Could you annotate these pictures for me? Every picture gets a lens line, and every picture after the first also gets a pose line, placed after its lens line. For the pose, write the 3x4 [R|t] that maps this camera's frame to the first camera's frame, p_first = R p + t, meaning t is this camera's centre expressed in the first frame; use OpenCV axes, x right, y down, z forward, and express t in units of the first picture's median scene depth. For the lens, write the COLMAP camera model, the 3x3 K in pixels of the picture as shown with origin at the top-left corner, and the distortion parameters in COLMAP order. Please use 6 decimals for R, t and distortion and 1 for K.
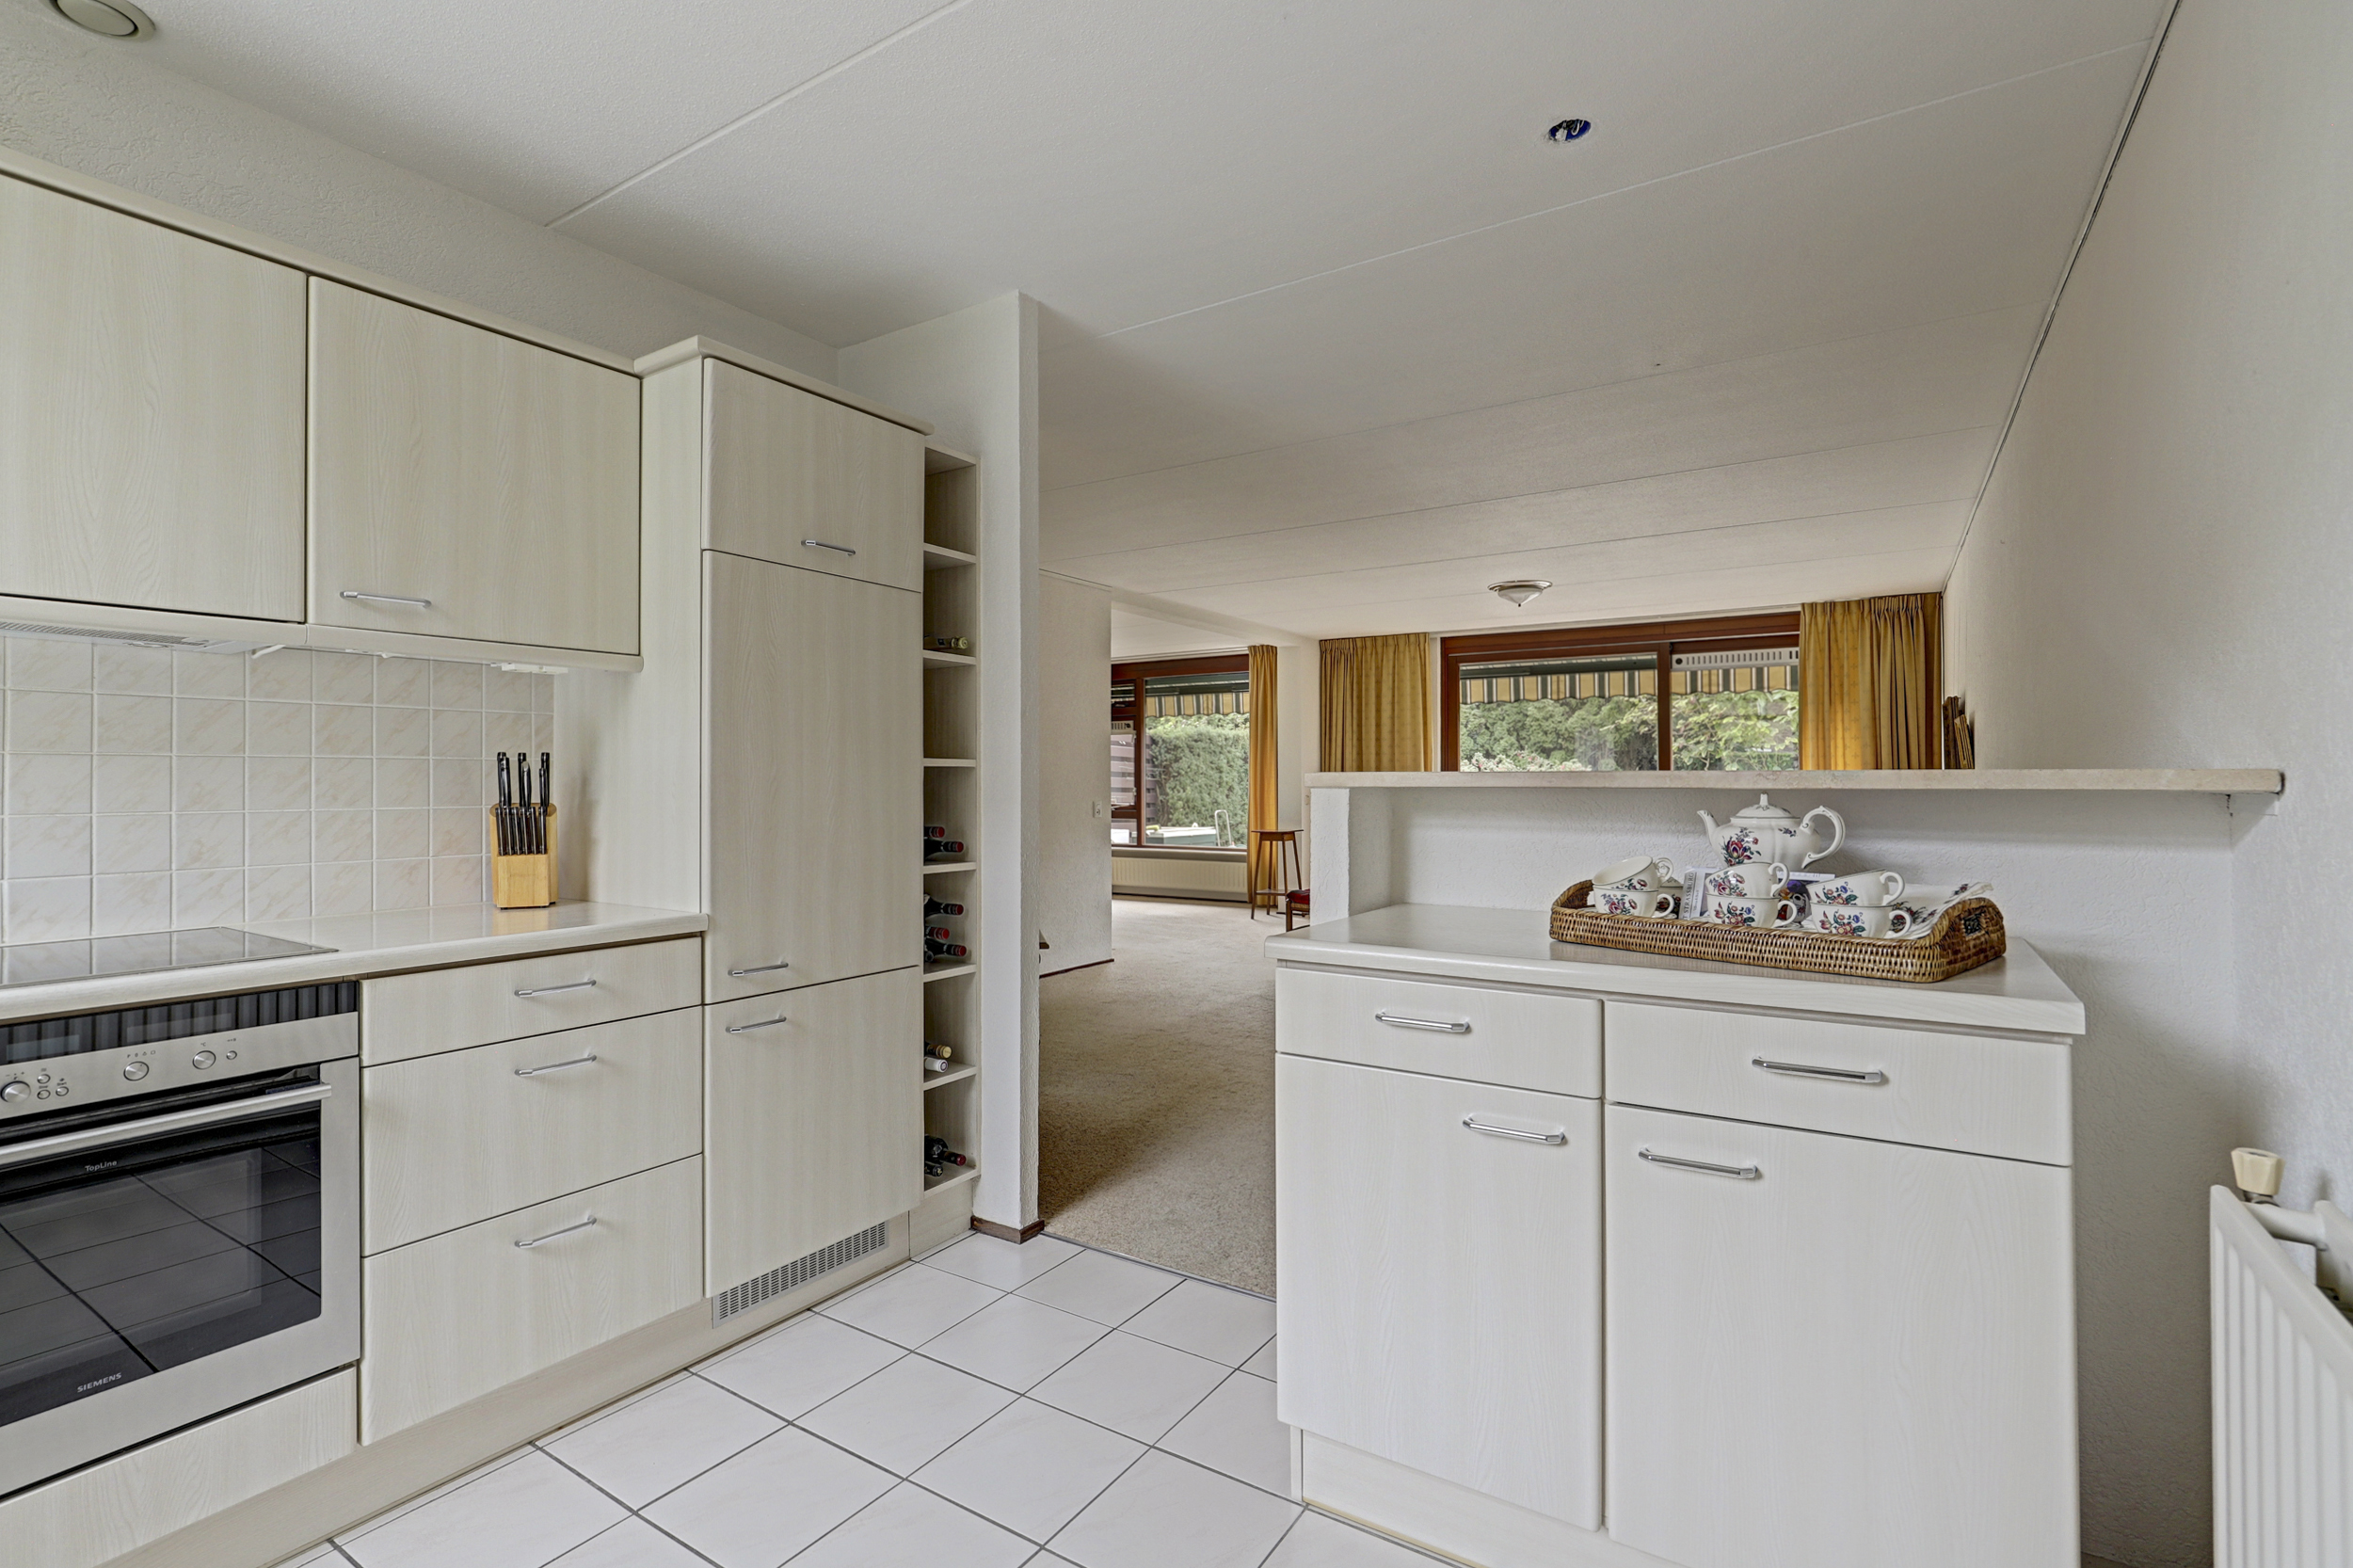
lens RADIAL K [[1100.5, 0, 1169.5], [0, 1100.5, 759.7], [0, 0, 1]] dist [-0.001717, 0.000292]
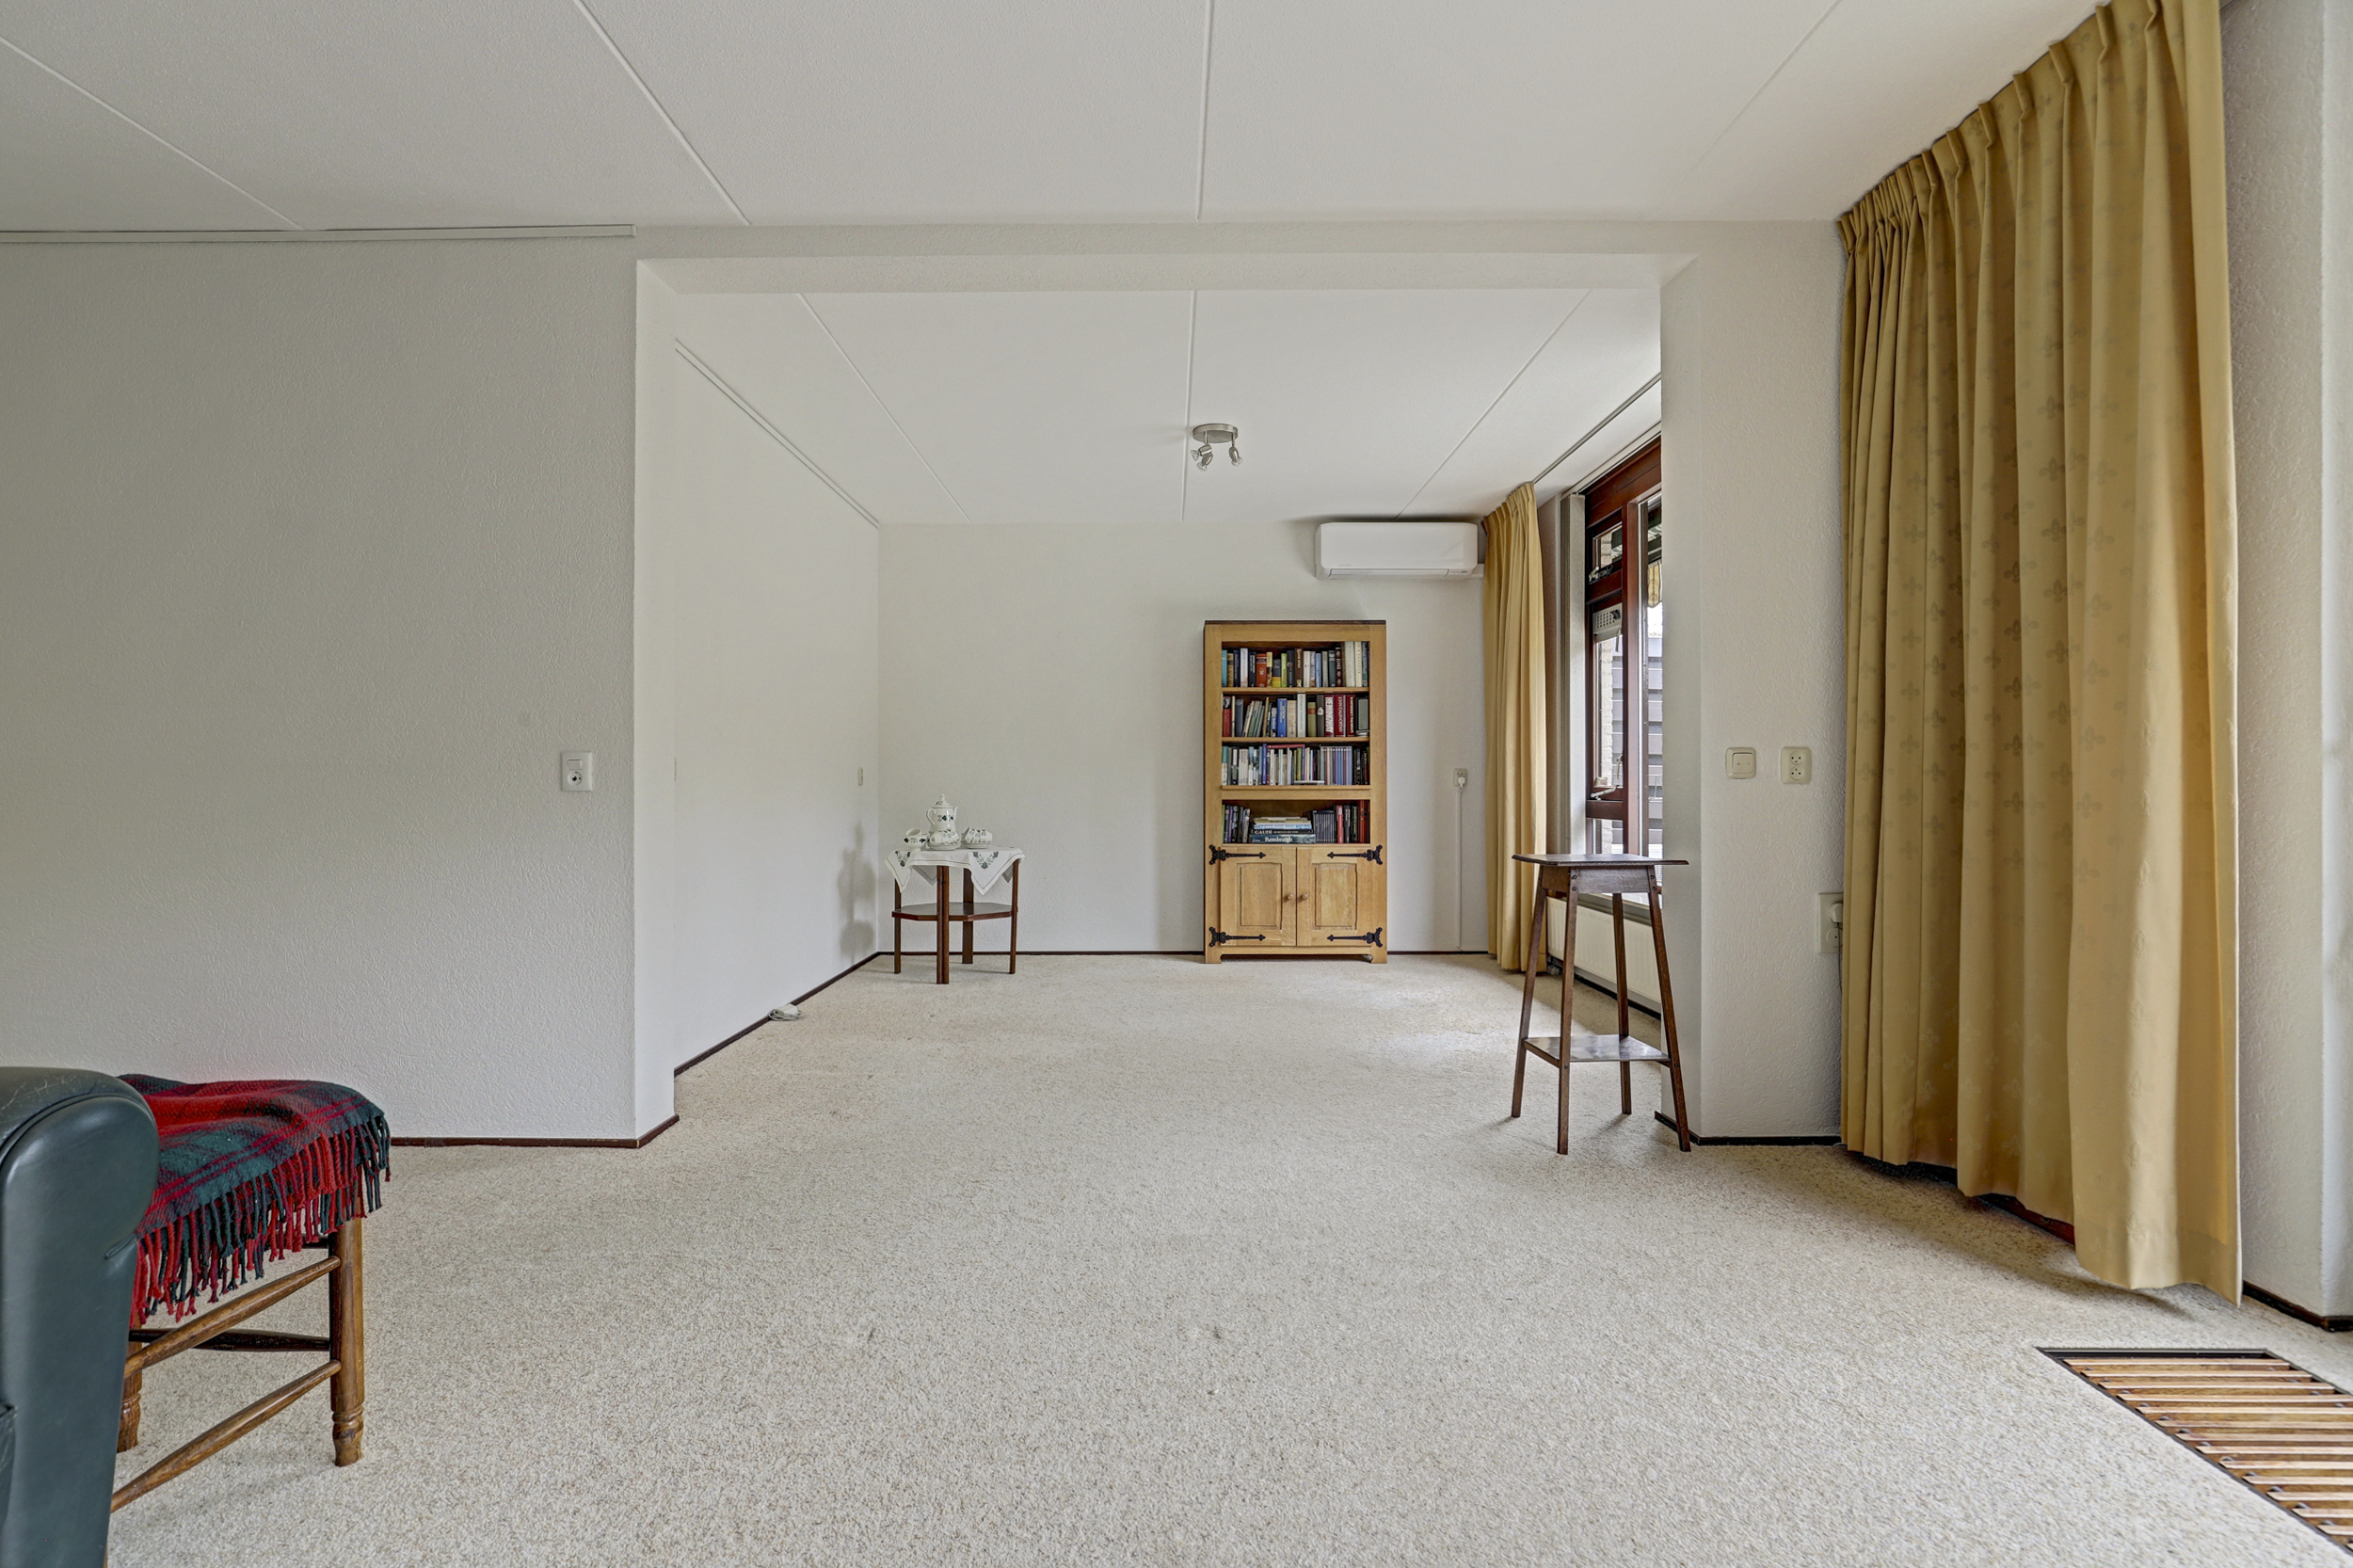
lens RADIAL K [[1120.8, 0, 1165.1], [0, 1120.8, 771.1], [0, 0, 1]] dist [-0.004979, -0.000112]
pose [[0.544598, -0.007726, -0.838662, 0.873669], [0.016076, 0.999870, 0.001228, 0.105301], [0.838543, -0.014151, 0.544651, 2.083015]]
